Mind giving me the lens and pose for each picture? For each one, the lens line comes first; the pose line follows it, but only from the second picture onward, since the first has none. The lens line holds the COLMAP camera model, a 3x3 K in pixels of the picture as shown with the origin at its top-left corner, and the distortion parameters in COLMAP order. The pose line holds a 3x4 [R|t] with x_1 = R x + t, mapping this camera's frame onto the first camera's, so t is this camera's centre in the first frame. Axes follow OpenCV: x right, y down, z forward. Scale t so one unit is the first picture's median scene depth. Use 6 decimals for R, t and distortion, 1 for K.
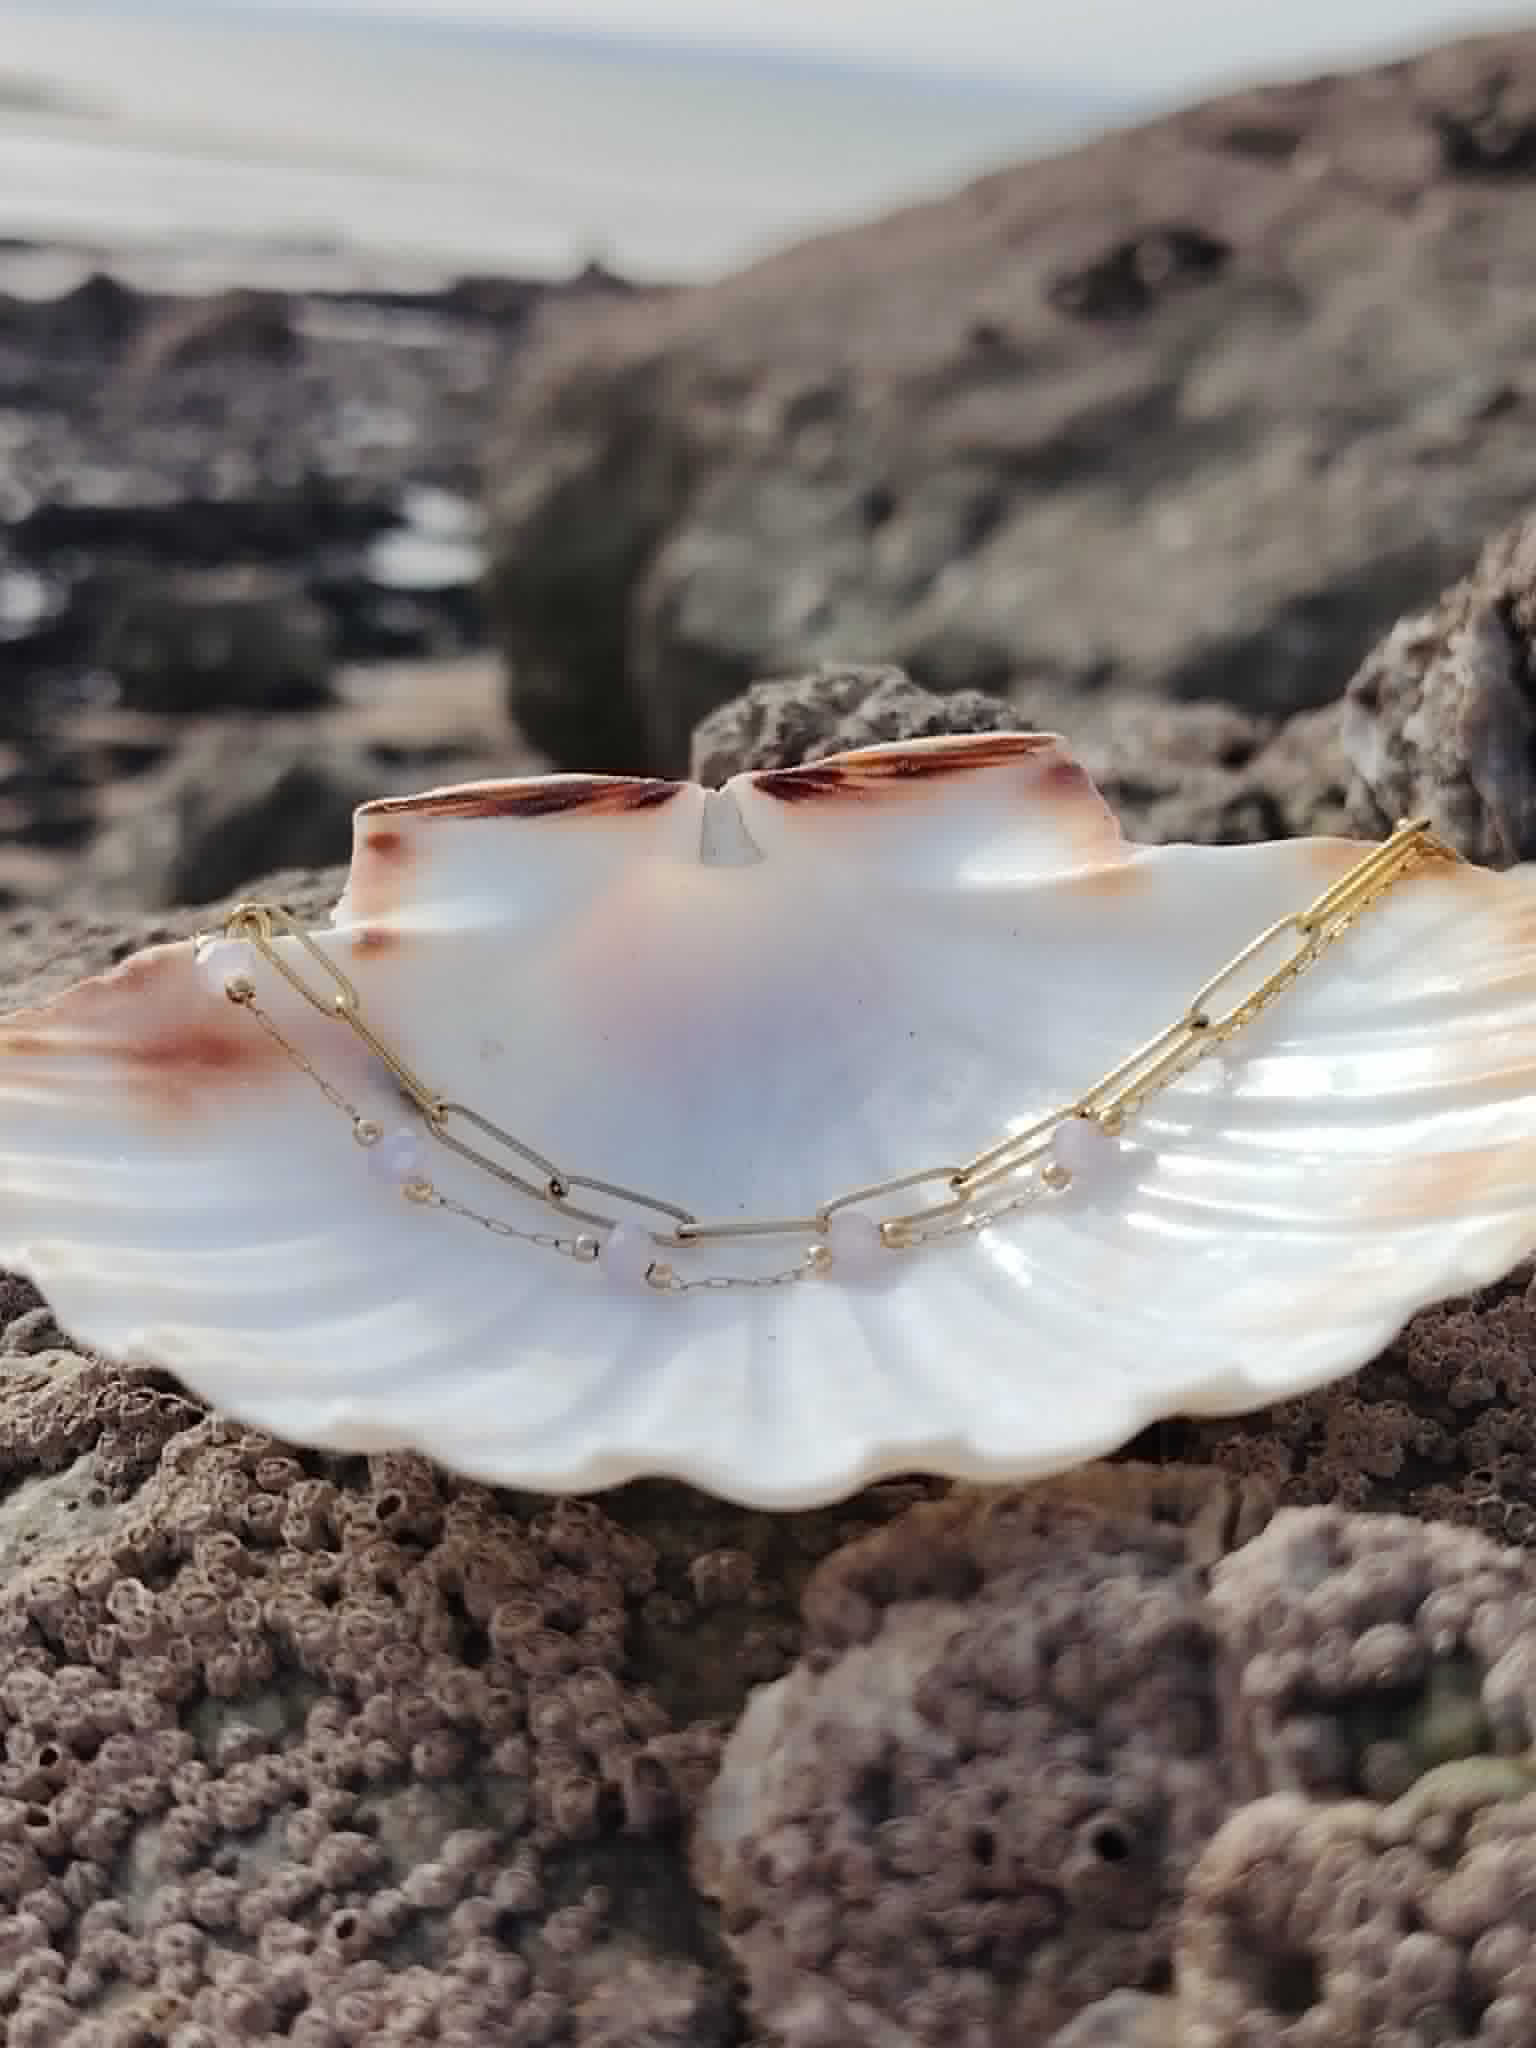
lens RADIAL K [[3227.6, 0, 768.0], [0, 3227.6, 1024.0], [0, 0, 1]] dist [0.153011, -0.812243]
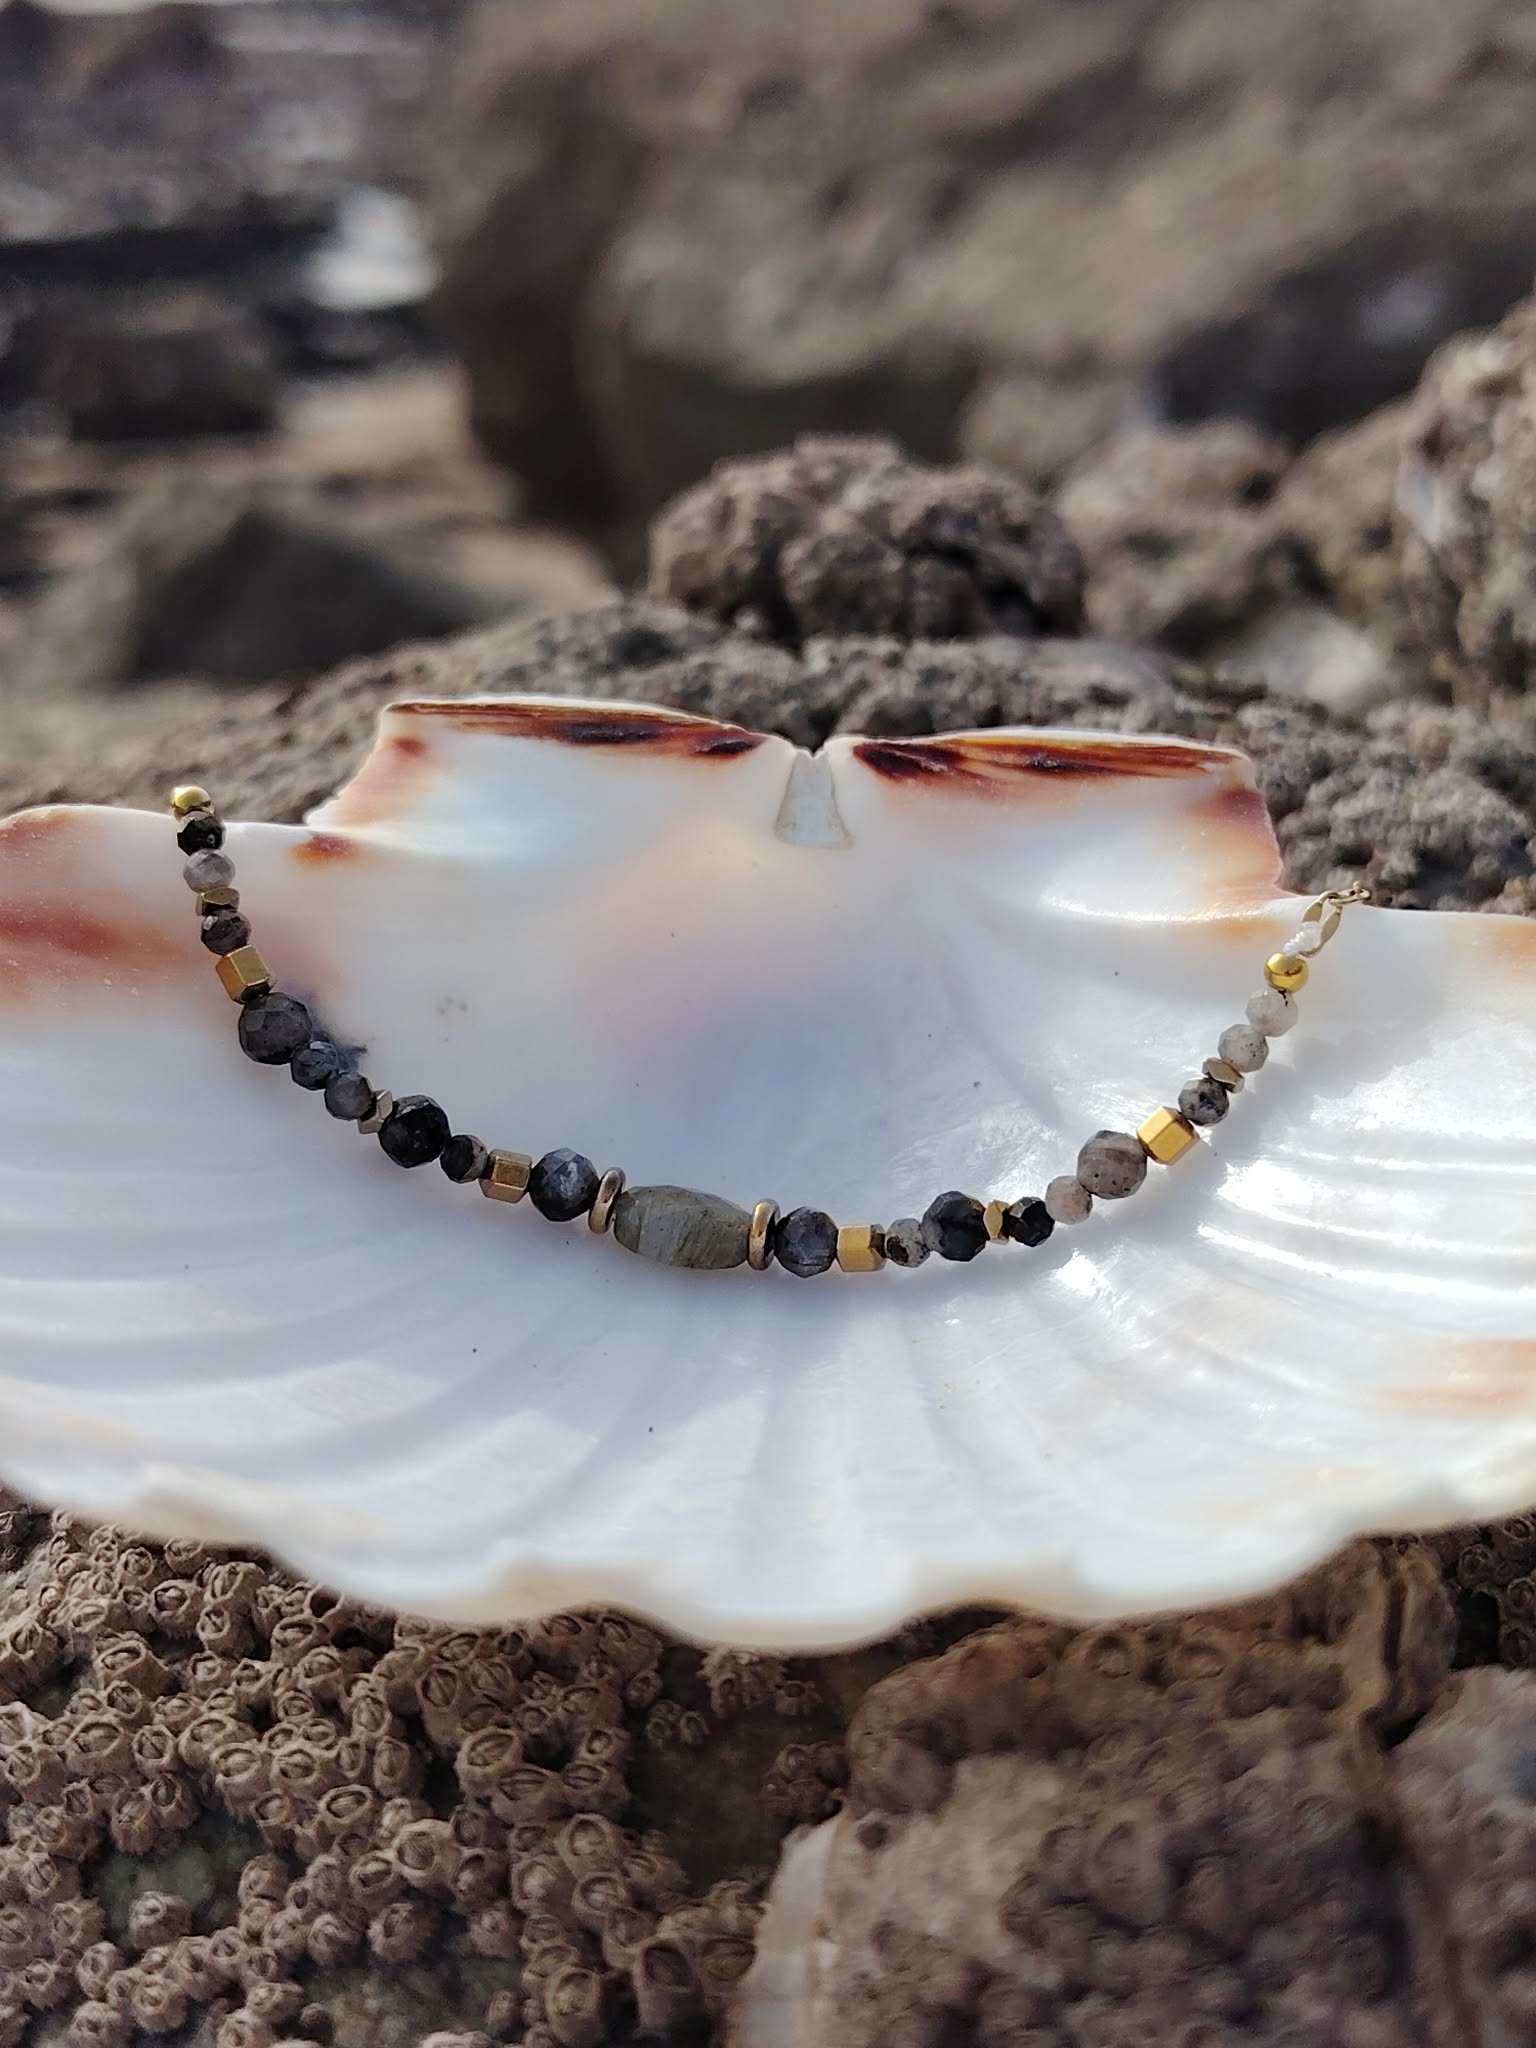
lens RADIAL K [[3227.6, 0, 768.0], [0, 3227.6, 1024.0], [0, 0, 1]] dist [0.153011, -0.812243]
pose [[0.998597, -0.052952, 0.000159, 0.000487], [0.052712, 0.994345, 0.092193, -0.064955], [-0.005040, -0.092056, 0.995741, 0.215874]]
